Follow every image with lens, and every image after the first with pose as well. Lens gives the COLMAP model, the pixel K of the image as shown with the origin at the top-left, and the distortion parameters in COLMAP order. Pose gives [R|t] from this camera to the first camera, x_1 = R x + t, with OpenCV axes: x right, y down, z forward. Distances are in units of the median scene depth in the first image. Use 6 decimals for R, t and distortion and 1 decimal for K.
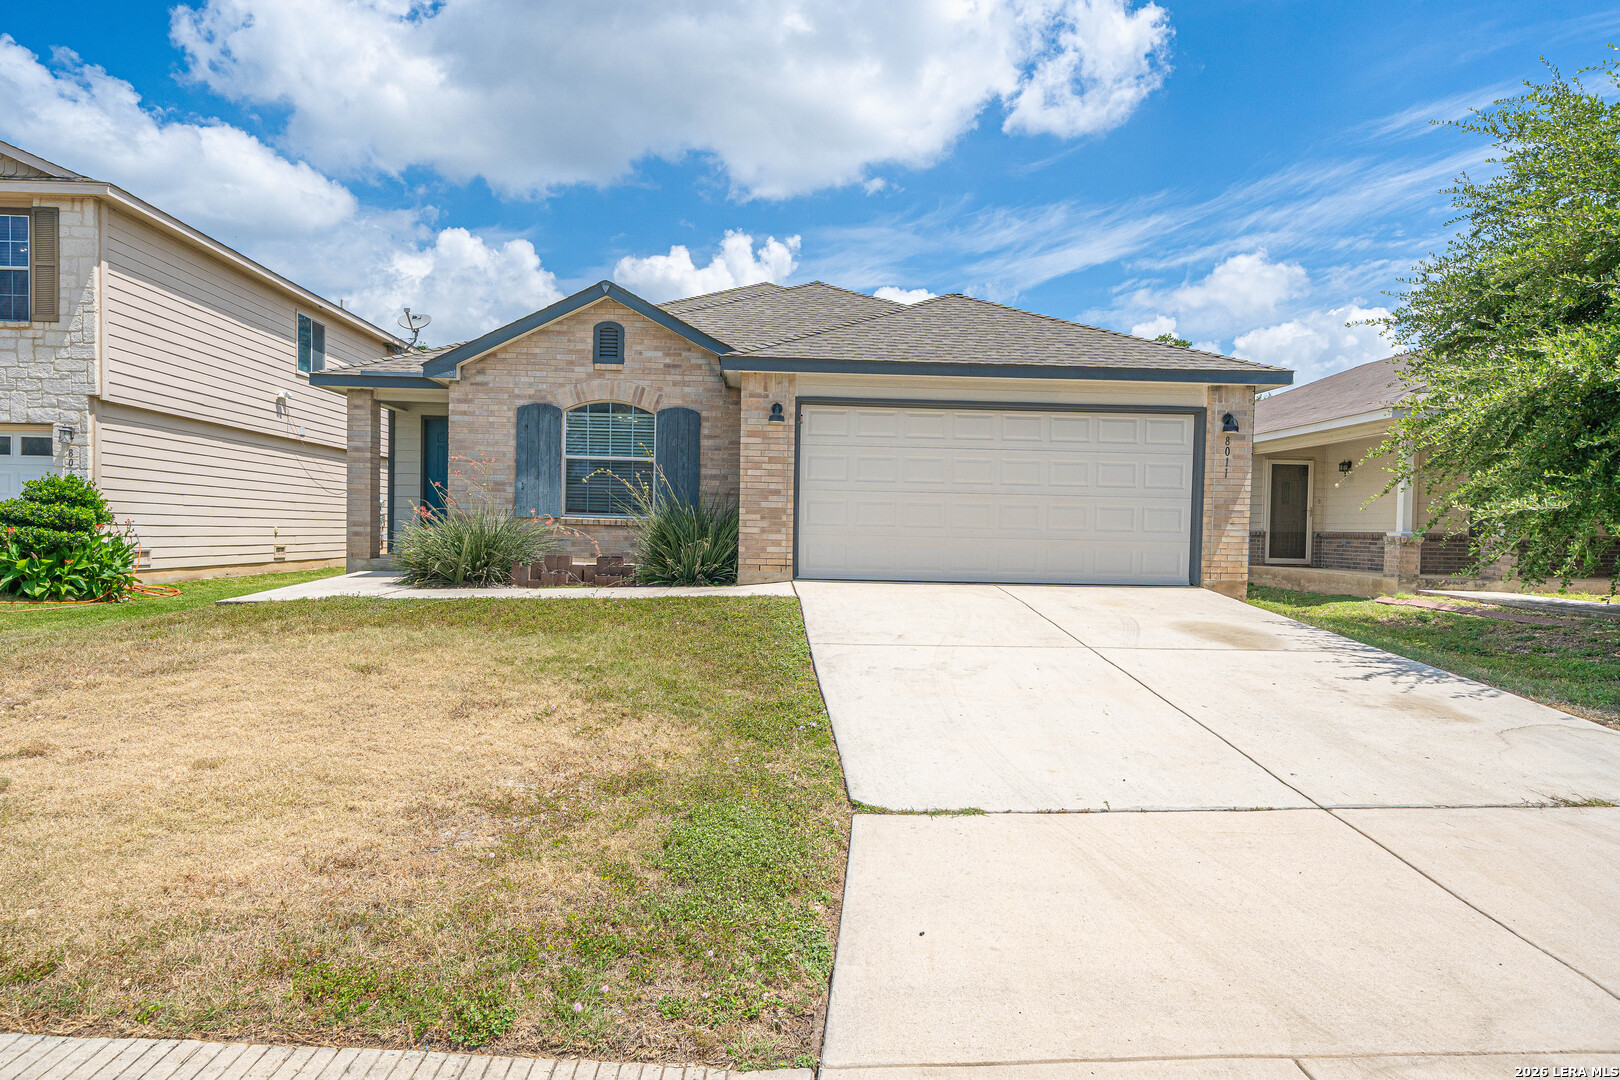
lens RADIAL K [[904.1, 0, 816.6], [0, 904.1, 547.9], [0, 0, 1]] dist [-0.005481, 0.000861]
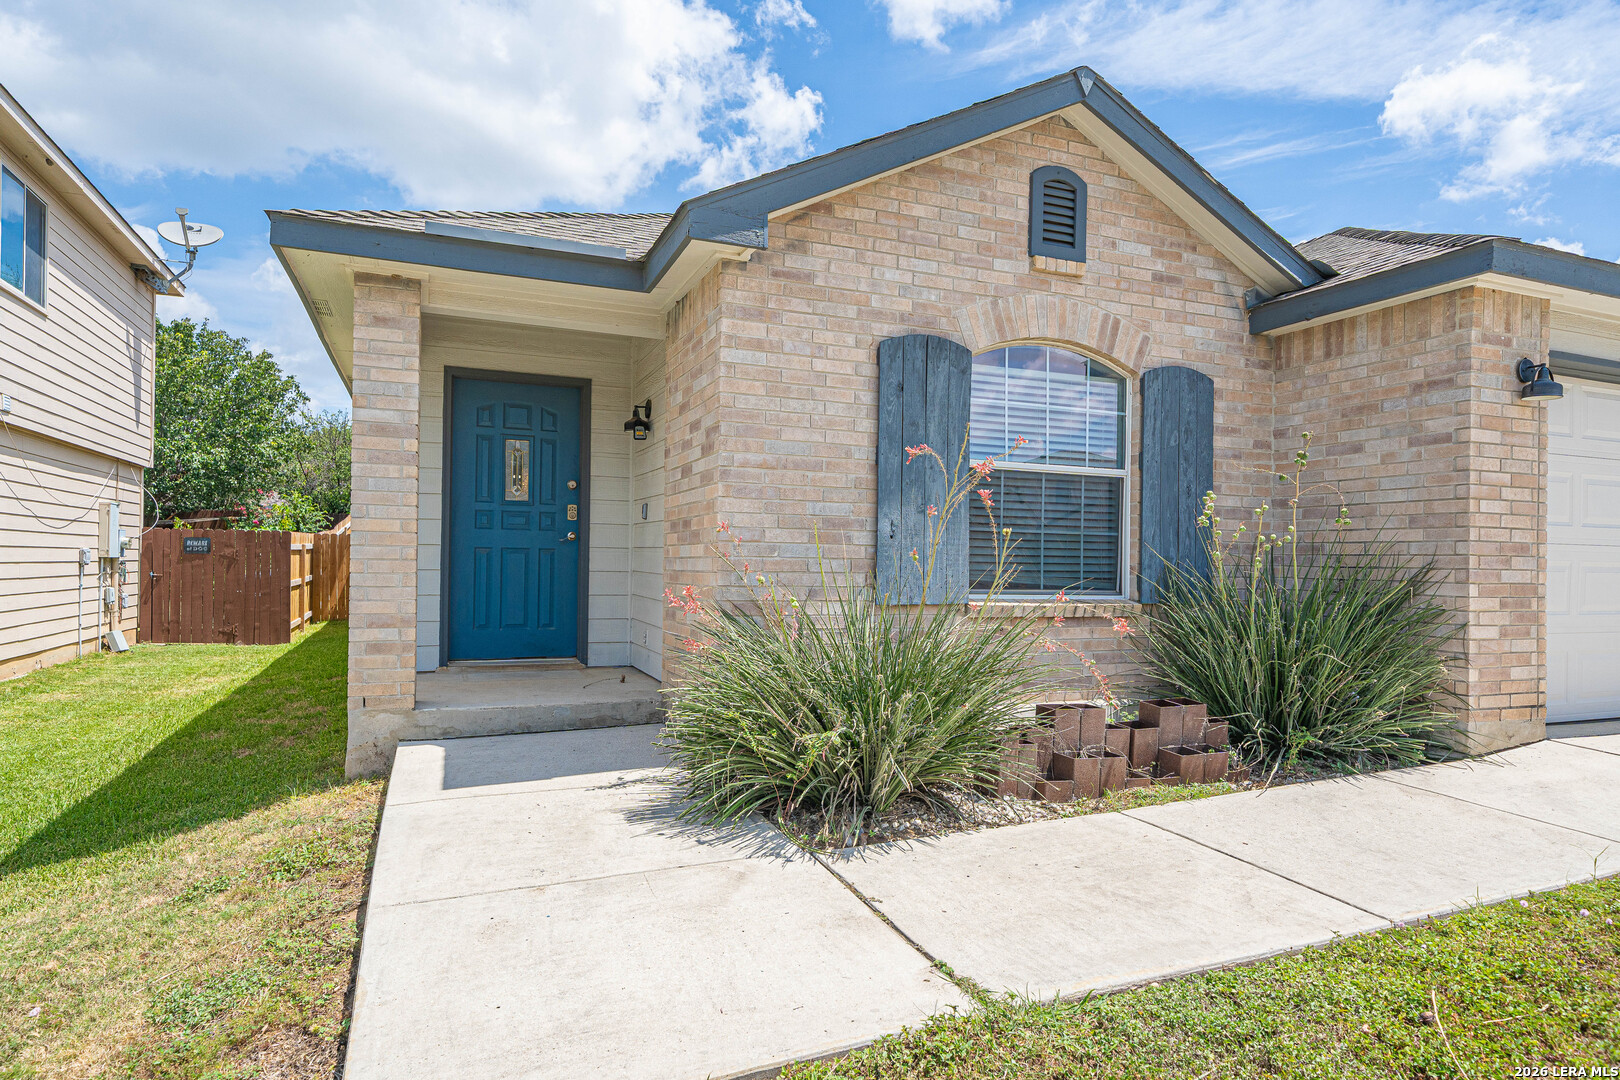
lens RADIAL K [[904.1, 0, 800.2], [0, 904.1, 550.9], [0, 0, 1]] dist [-0.005481, 0.000861]
pose [[0.947137, -0.002944, 0.320817, -0.497720], [0.011435, 0.999632, -0.024586, -0.049019], [-0.320627, 0.026955, 0.946822, 0.619482]]
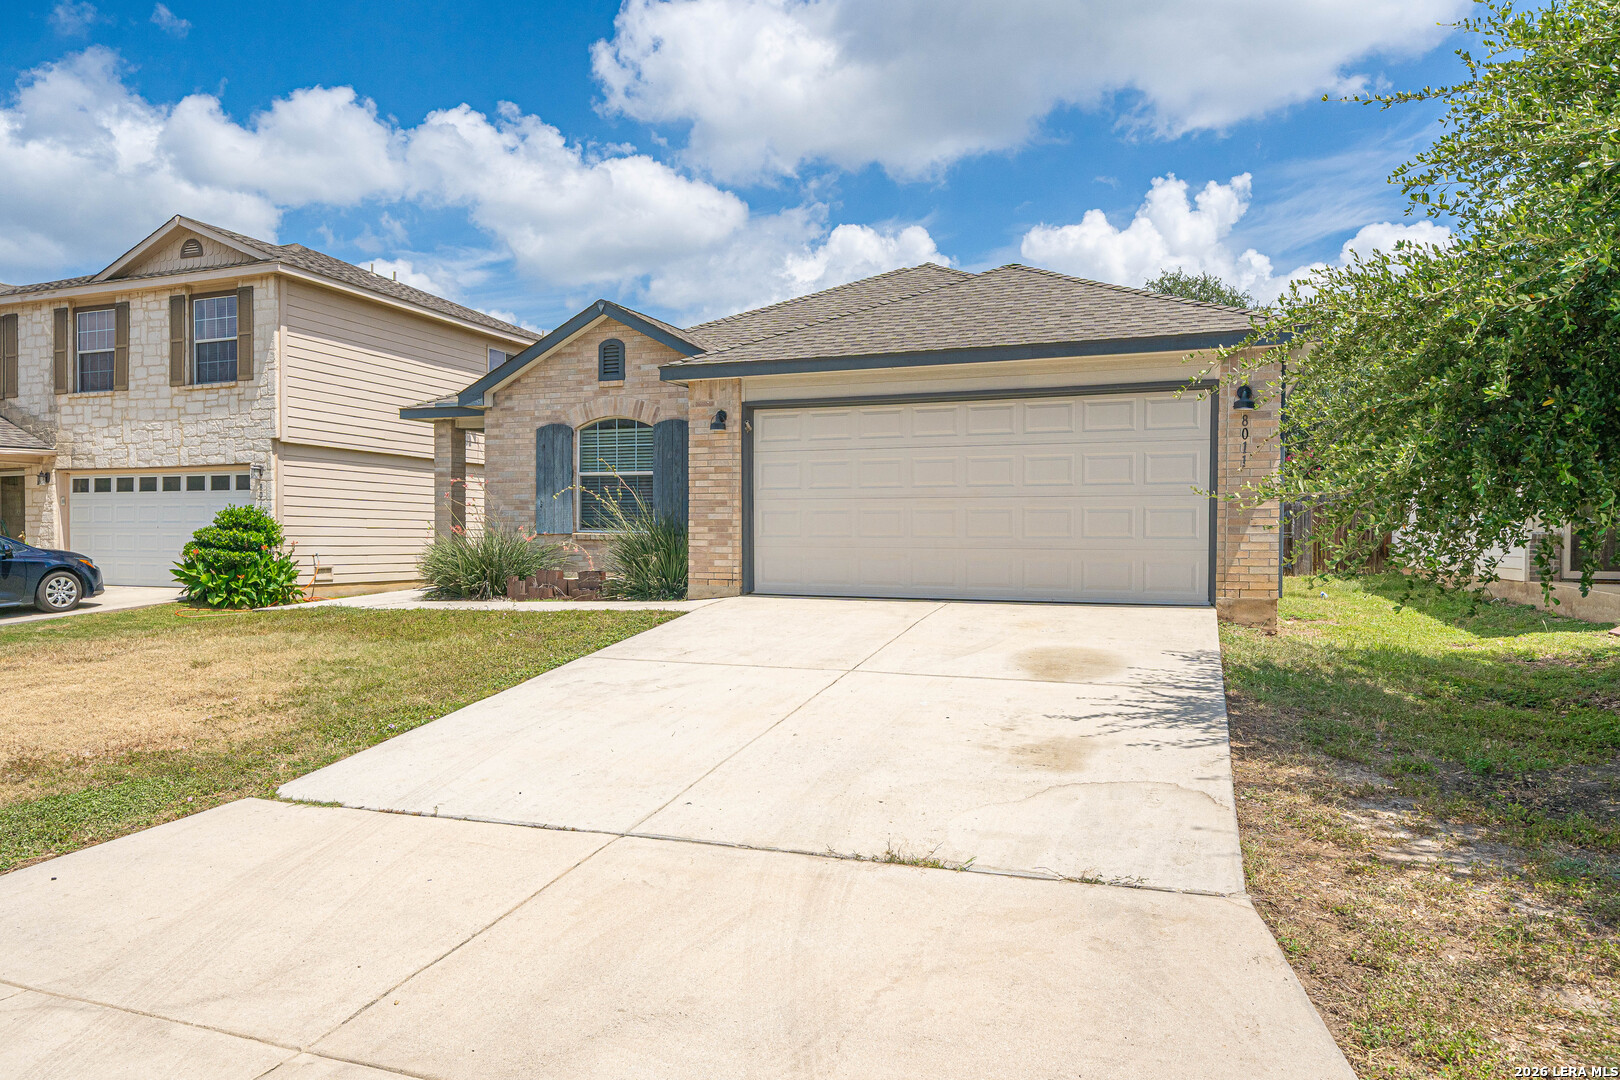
lens RADIAL K [[1071.3, 0, 799.4], [0, 1071.3, 552.6], [0, 0, 1]] dist [-0.012796, -0.004336]
pose [[0.910439, -0.009856, -0.413527, 0.454113], [0.002299, 0.999821, -0.018768, 0.011286], [0.413638, 0.016137, 0.910298, 0.001617]]
